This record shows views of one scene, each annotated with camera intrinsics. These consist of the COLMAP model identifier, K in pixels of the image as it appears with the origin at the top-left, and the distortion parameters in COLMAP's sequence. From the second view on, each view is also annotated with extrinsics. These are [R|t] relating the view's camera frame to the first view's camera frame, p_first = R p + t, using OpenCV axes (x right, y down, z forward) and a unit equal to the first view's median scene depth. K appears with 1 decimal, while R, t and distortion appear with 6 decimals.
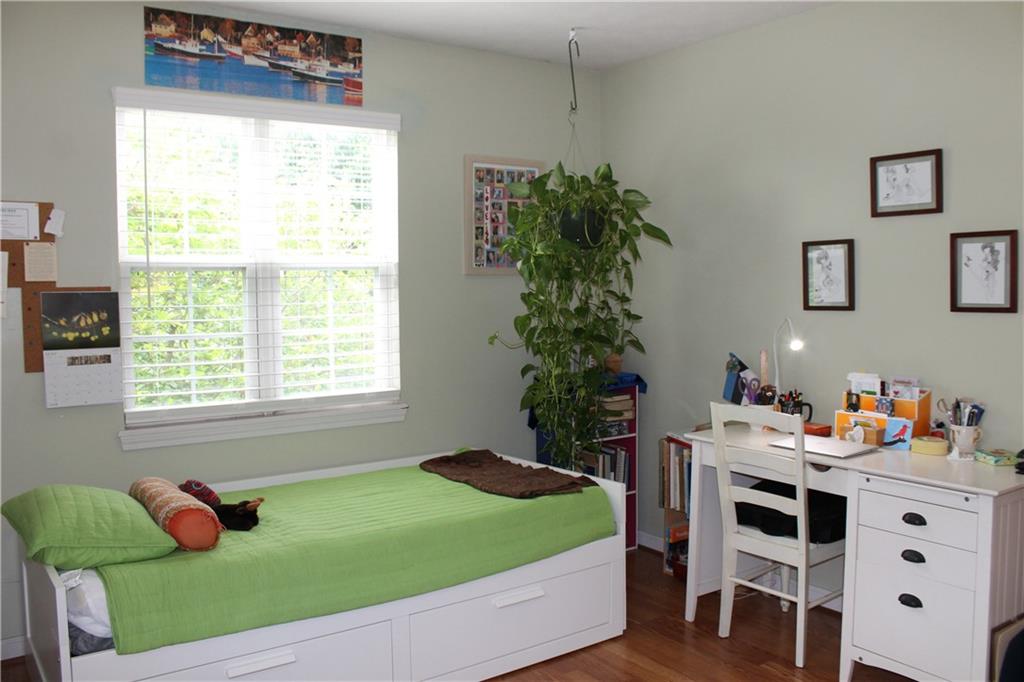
lens RADIAL K [[865.2, 0, 513.2], [0, 865.2, 350.8], [0, 0, 1]] dist [-0.161898, 0.134654]
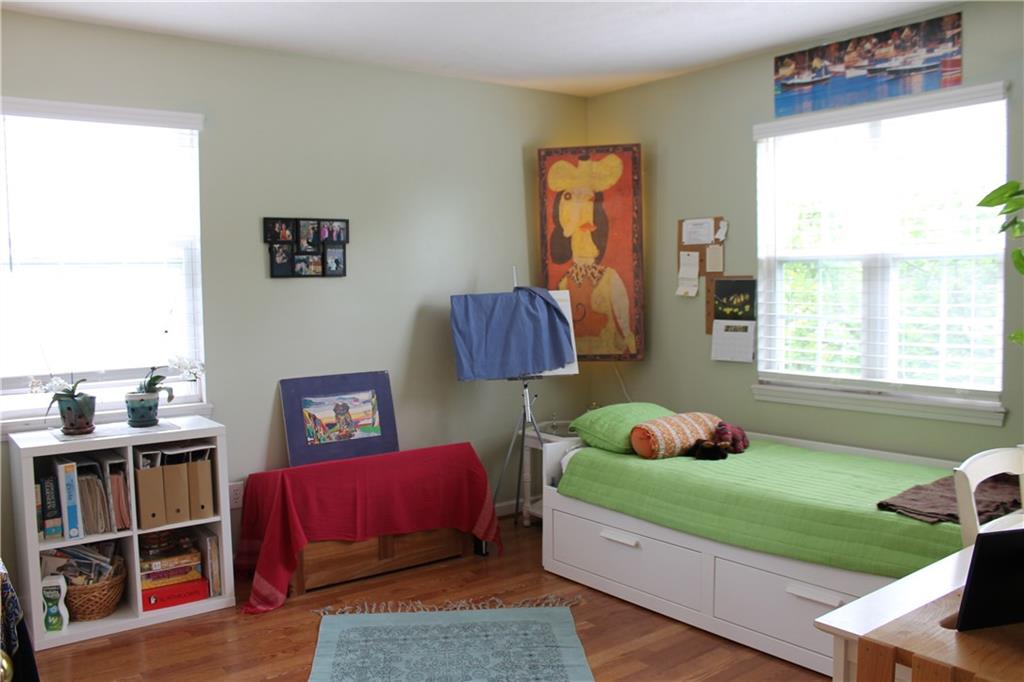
lens RADIAL K [[865.2, 0, 513.7], [0, 865.2, 333.6], [0, 0, 1]] dist [-0.161898, 0.134654]
pose [[0.032867, 0.072543, -0.996824, 0.811124], [-0.054397, 0.996014, 0.070691, -0.055400], [0.997978, 0.051901, 0.036683, 0.532452]]
